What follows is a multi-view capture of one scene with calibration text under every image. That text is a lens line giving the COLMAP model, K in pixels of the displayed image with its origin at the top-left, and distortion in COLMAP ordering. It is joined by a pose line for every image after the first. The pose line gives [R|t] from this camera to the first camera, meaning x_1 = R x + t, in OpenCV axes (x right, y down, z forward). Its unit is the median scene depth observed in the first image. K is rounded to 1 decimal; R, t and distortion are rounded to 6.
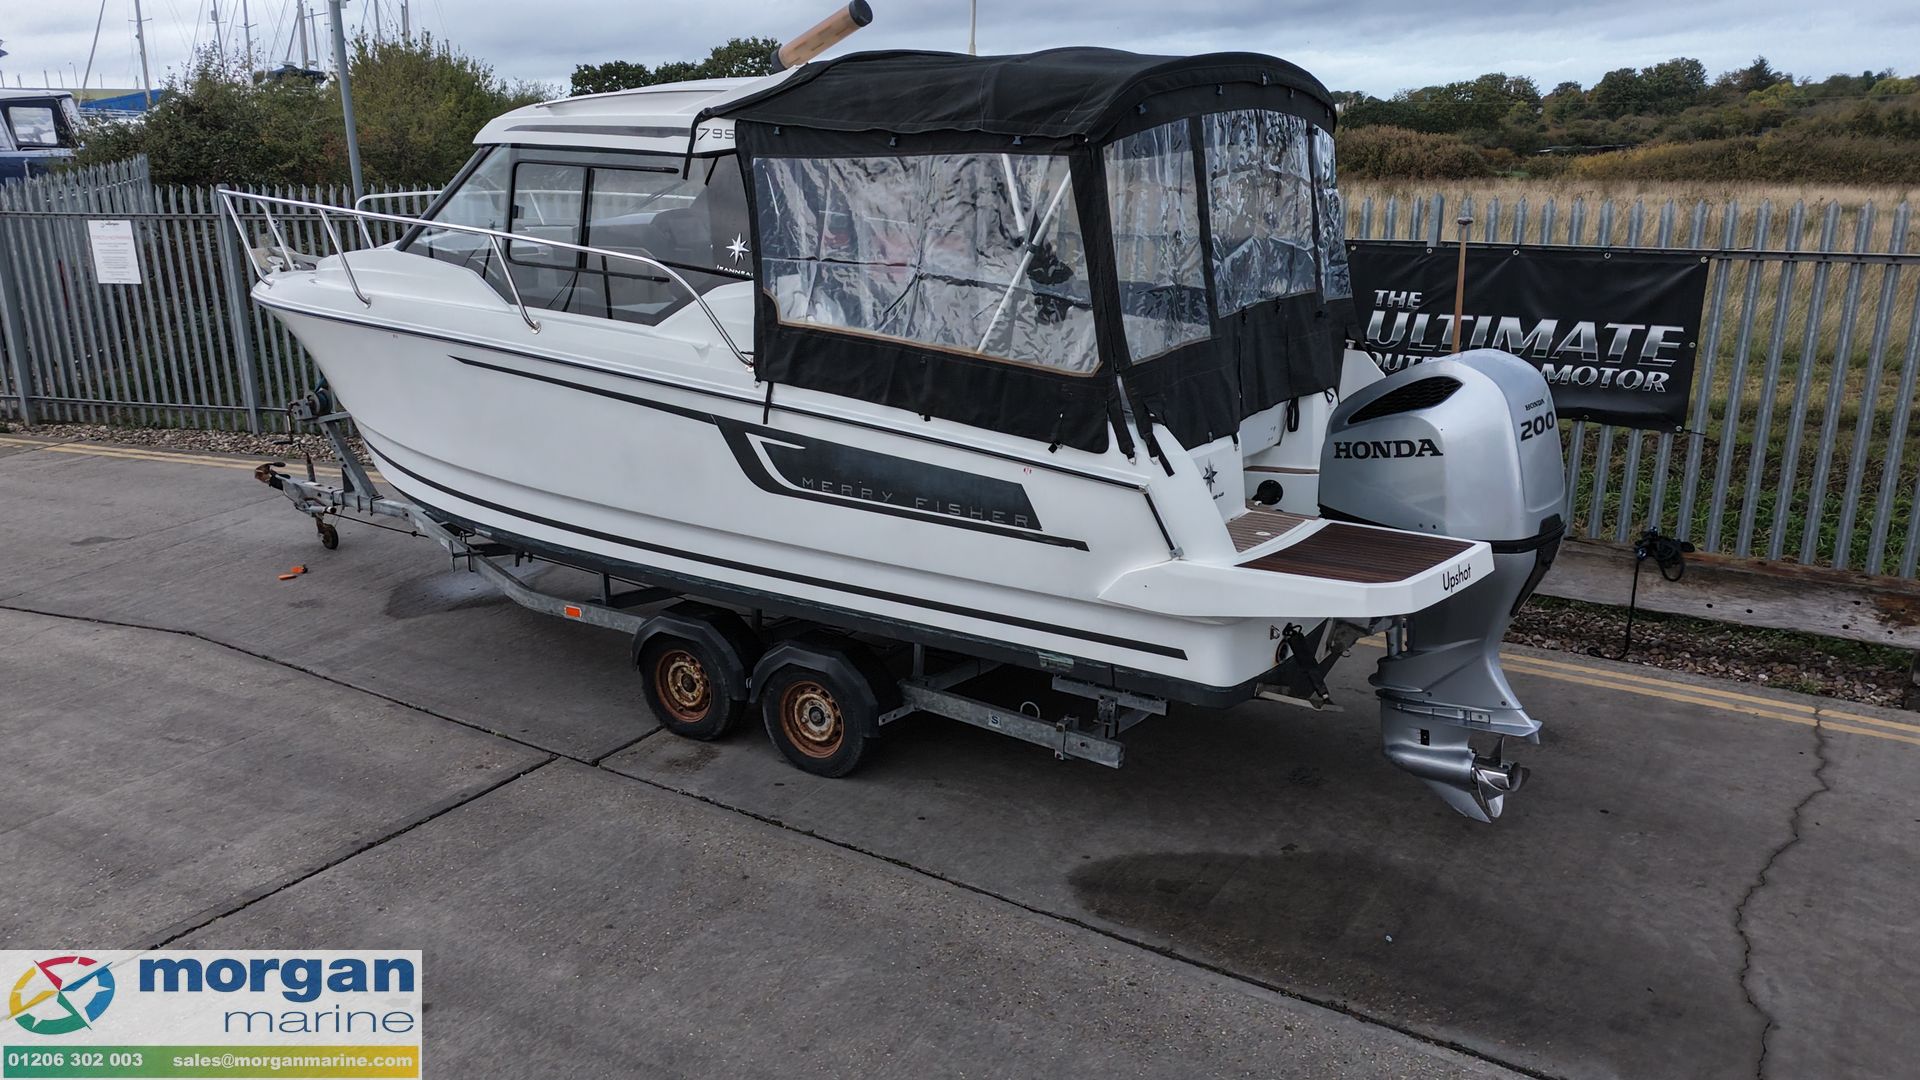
lens RADIAL K [[1407.6, 0, 960.0], [0, 1407.6, 540.0], [0, 0, 1]] dist [0.087965, -0.086893]
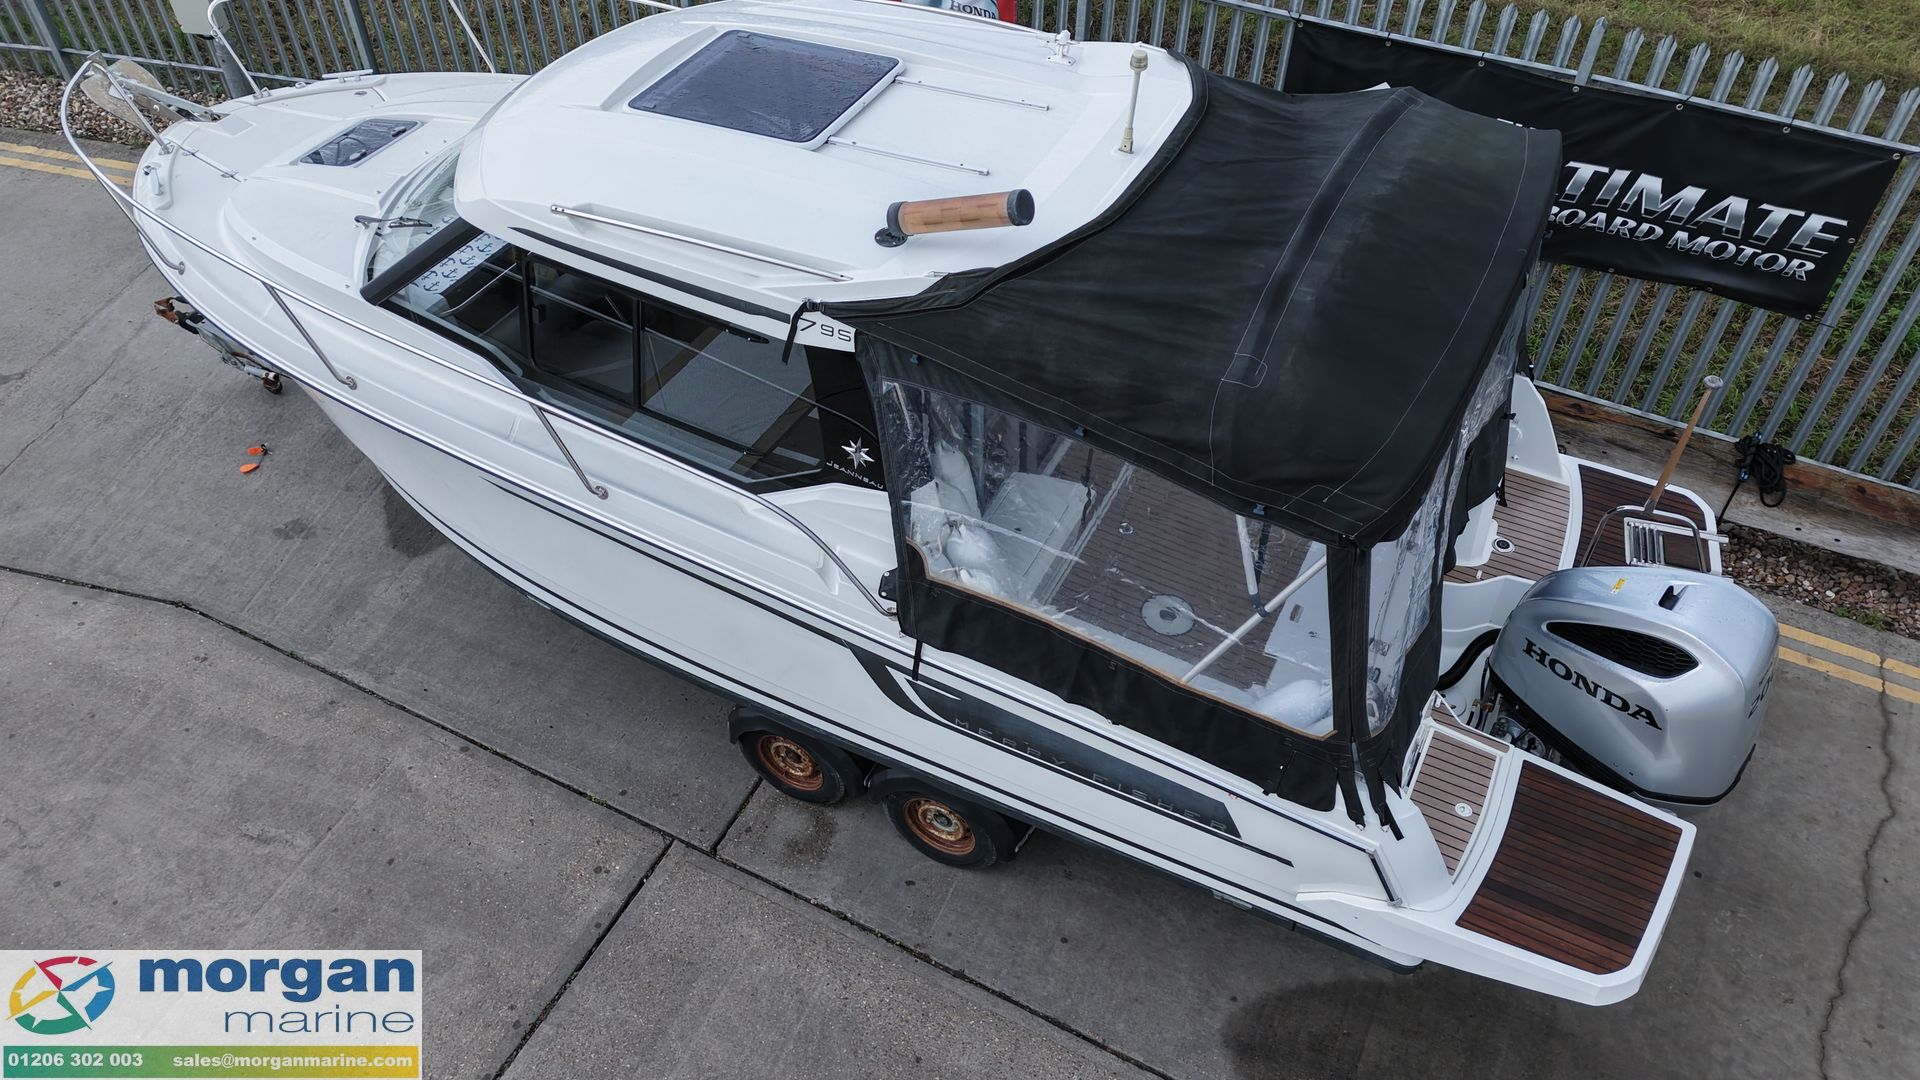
lens RADIAL K [[1407.6, 0, 960.0], [0, 1407.6, 540.0], [0, 0, 1]] dist [0.087965, -0.086893]
pose [[0.994501, -0.064284, 0.082681, -0.166561], [0.015445, 0.870849, 0.491308, -0.555695], [-0.103586, -0.487330, 0.867052, 0.250290]]
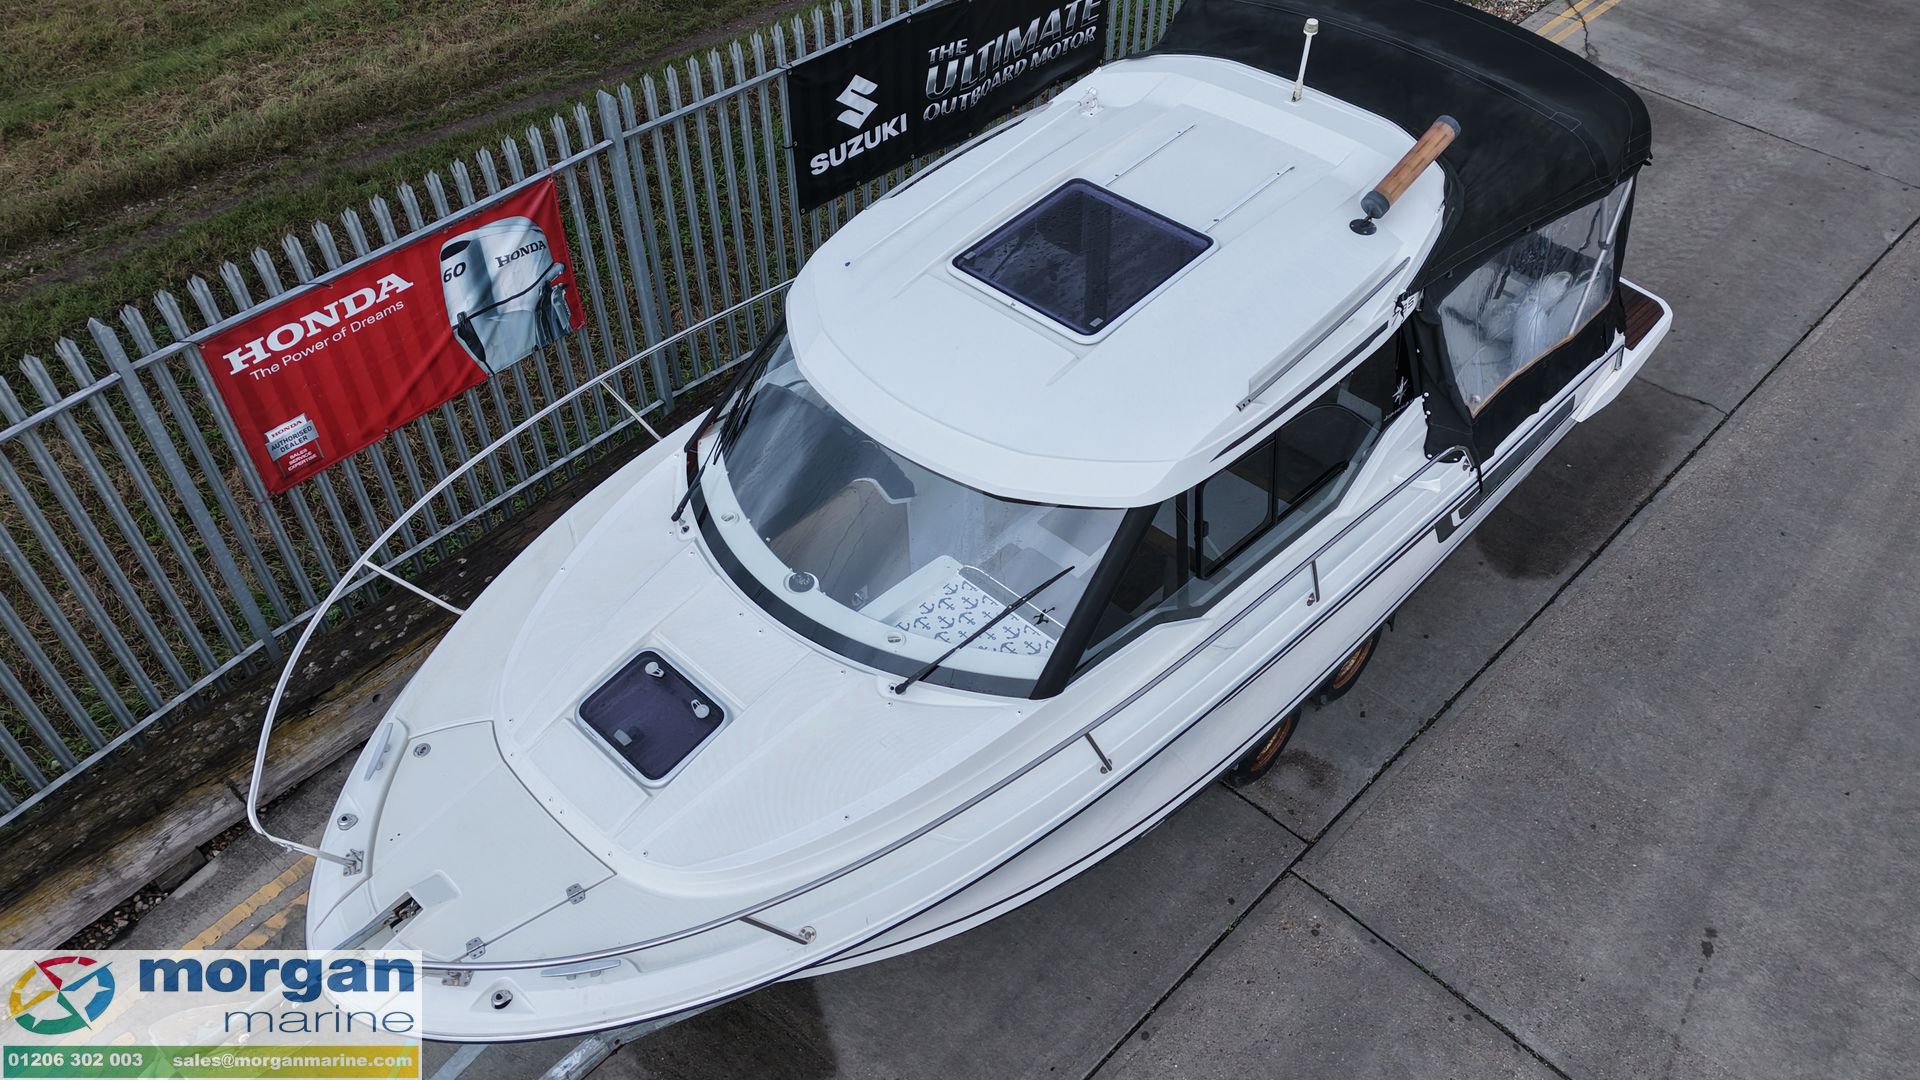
lens RADIAL K [[1415.4, 0, 960.0], [0, 1415.4, 540.0], [0, 0, 1]] dist [0.060927, -0.043340]
pose [[0.205133, -0.691684, 0.692455, -0.985575], [0.259875, 0.720598, 0.642810, -0.851083], [-0.943602, 0.048090, 0.327570, 0.952806]]
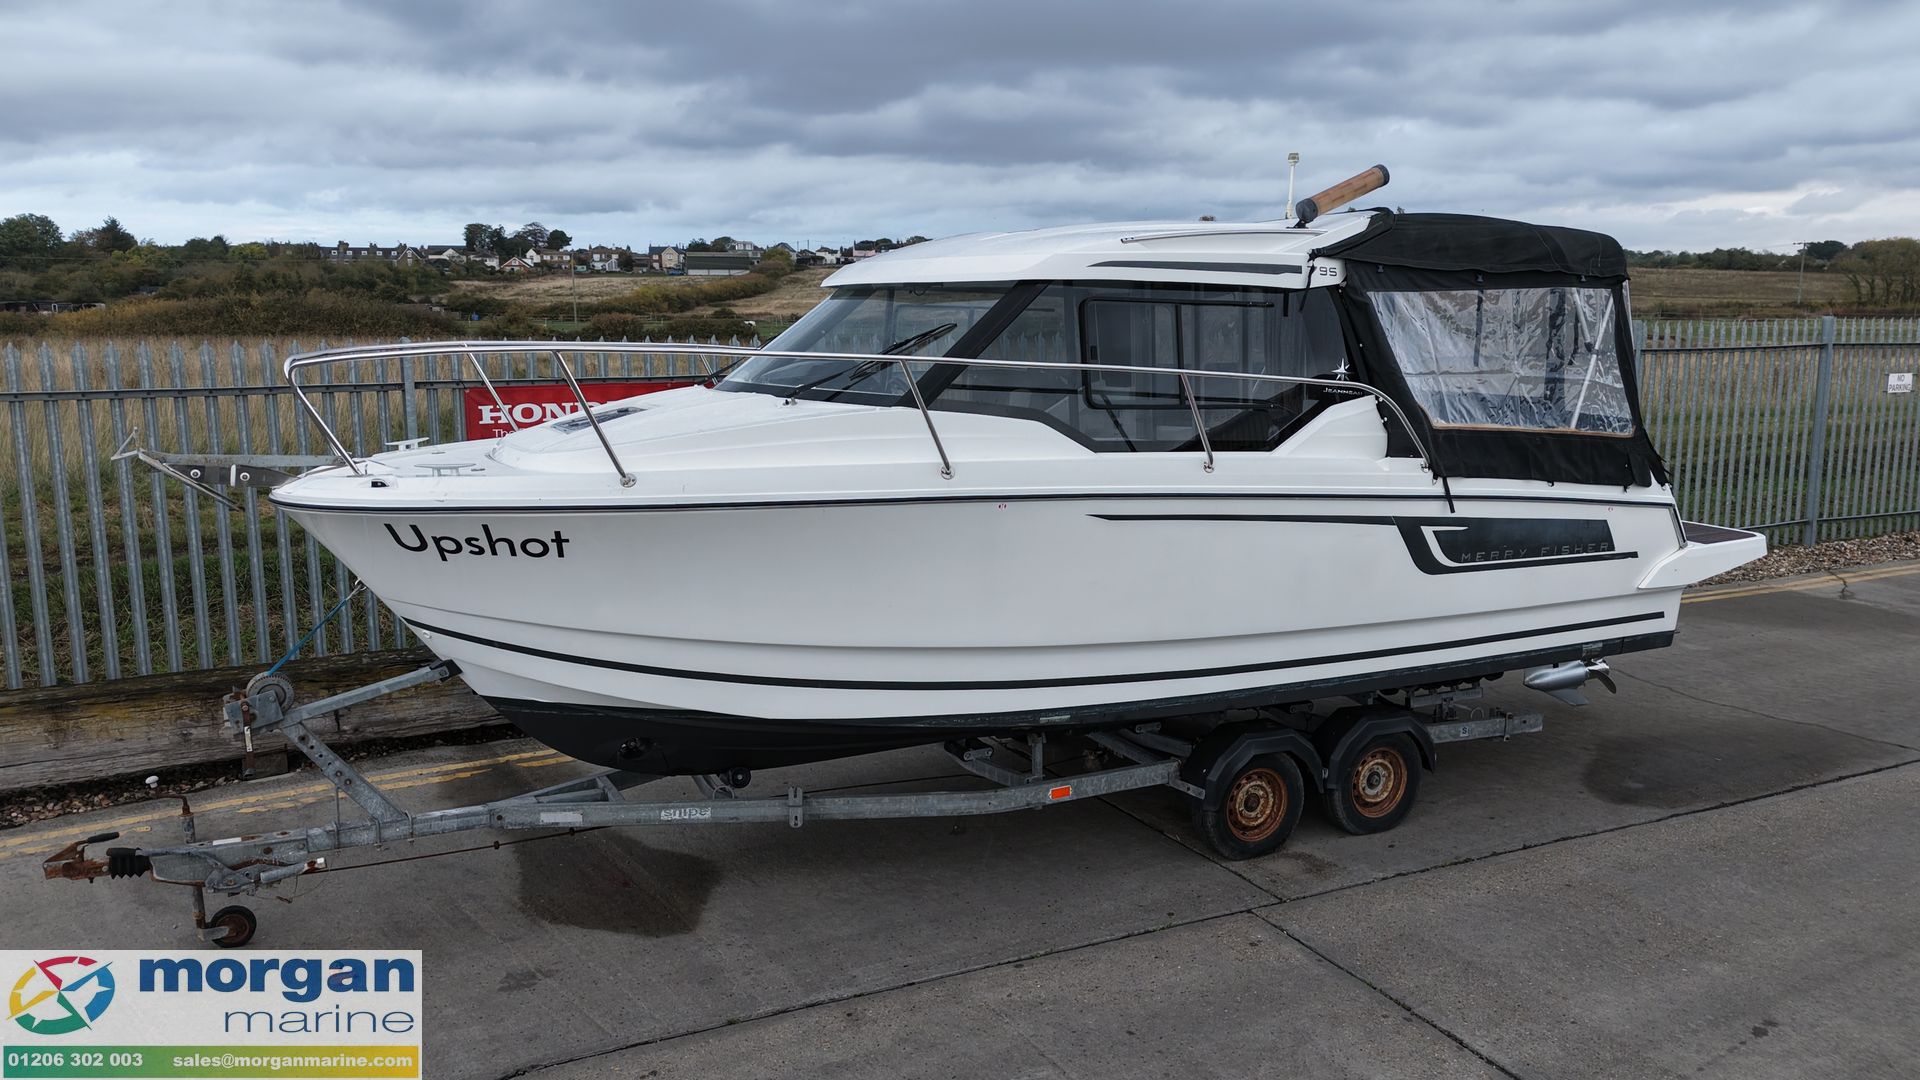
lens RADIAL K [[1415.4, 0, 960.0], [0, 1415.4, 540.0], [0, 0, 1]] dist [0.060927, -0.043340]
pose [[0.512060, -0.139859, 0.847487, -1.257863], [0.228073, 0.973376, 0.022831, -0.168291], [-0.828117, 0.181598, 0.530325, 0.668857]]
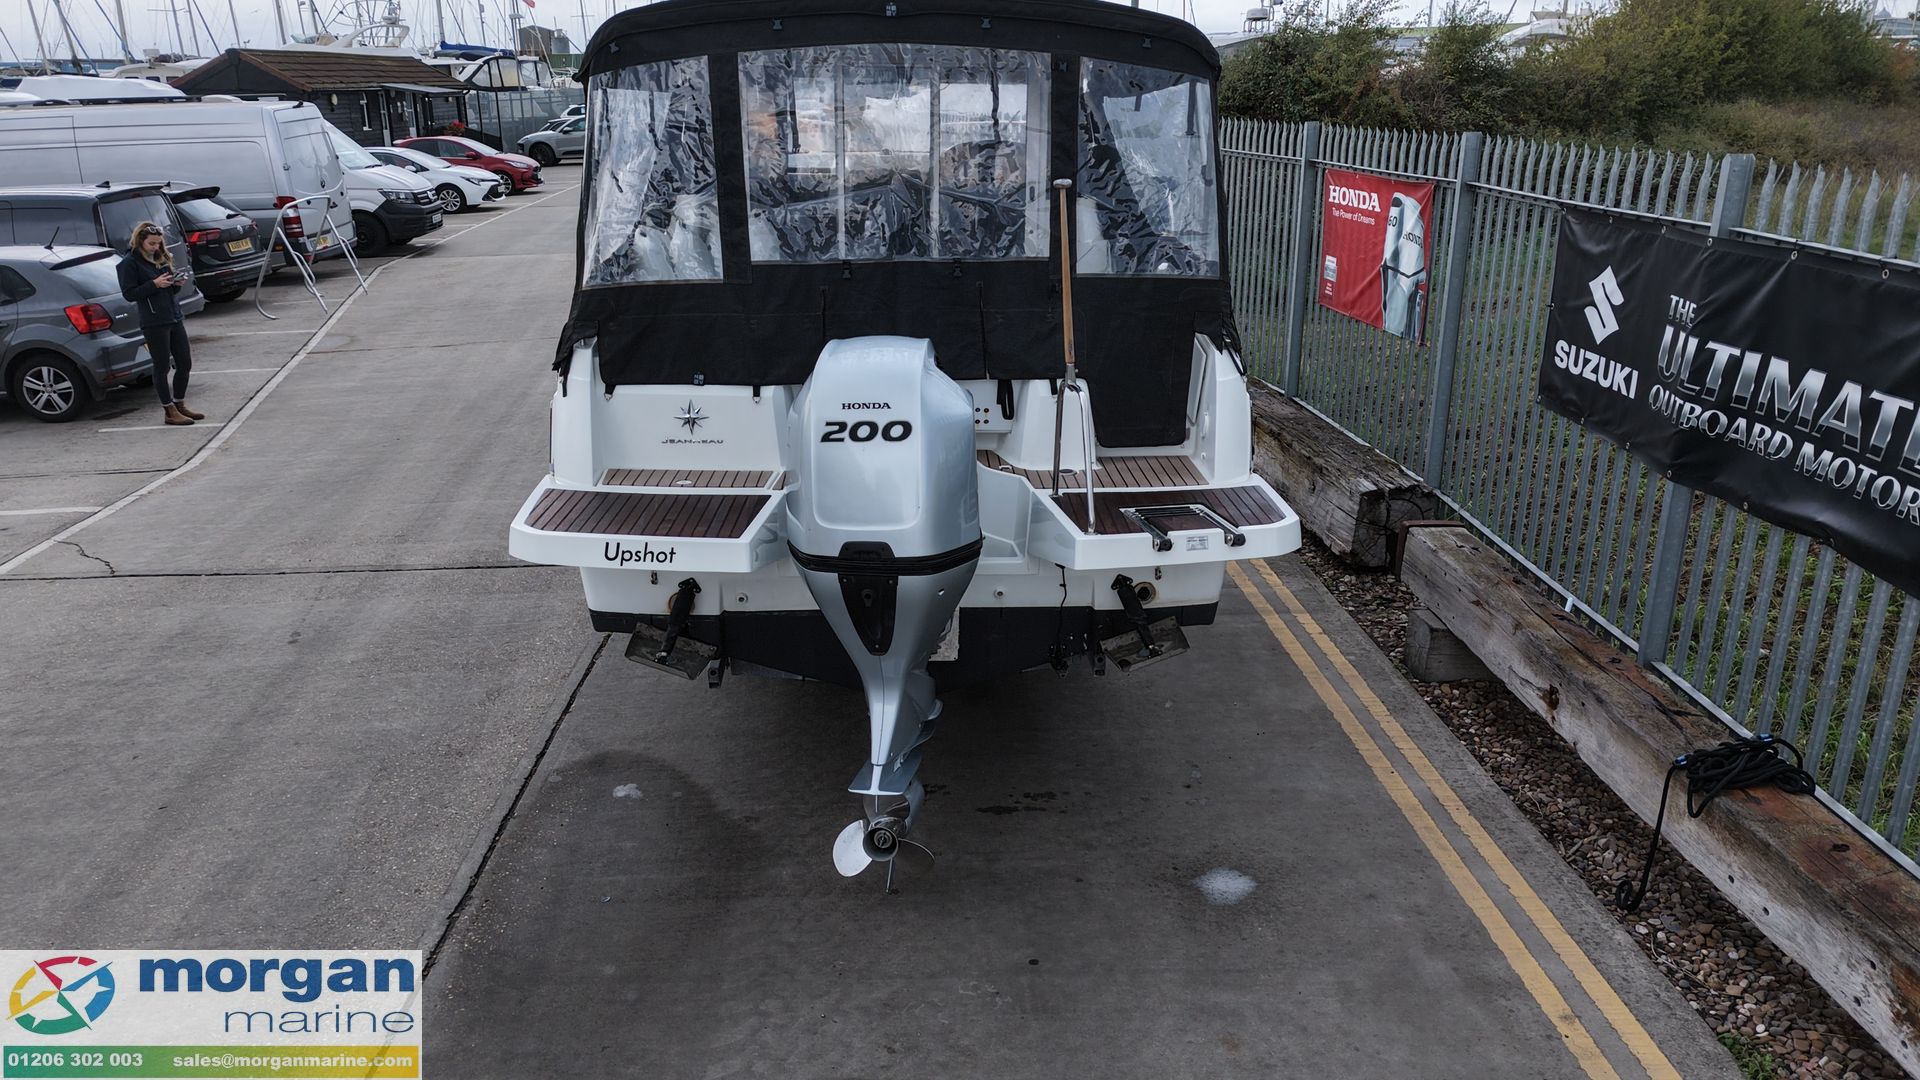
lens RADIAL K [[1407.6, 0, 960.0], [0, 1407.6, 540.0], [0, 0, 1]] dist [0.087965, -0.086893]
pose [[0.577099, 0.250111, -0.777432, 0.955356], [-0.216068, 0.964788, 0.149996, -0.134946], [0.787573, 0.081415, 0.610820, 0.478232]]
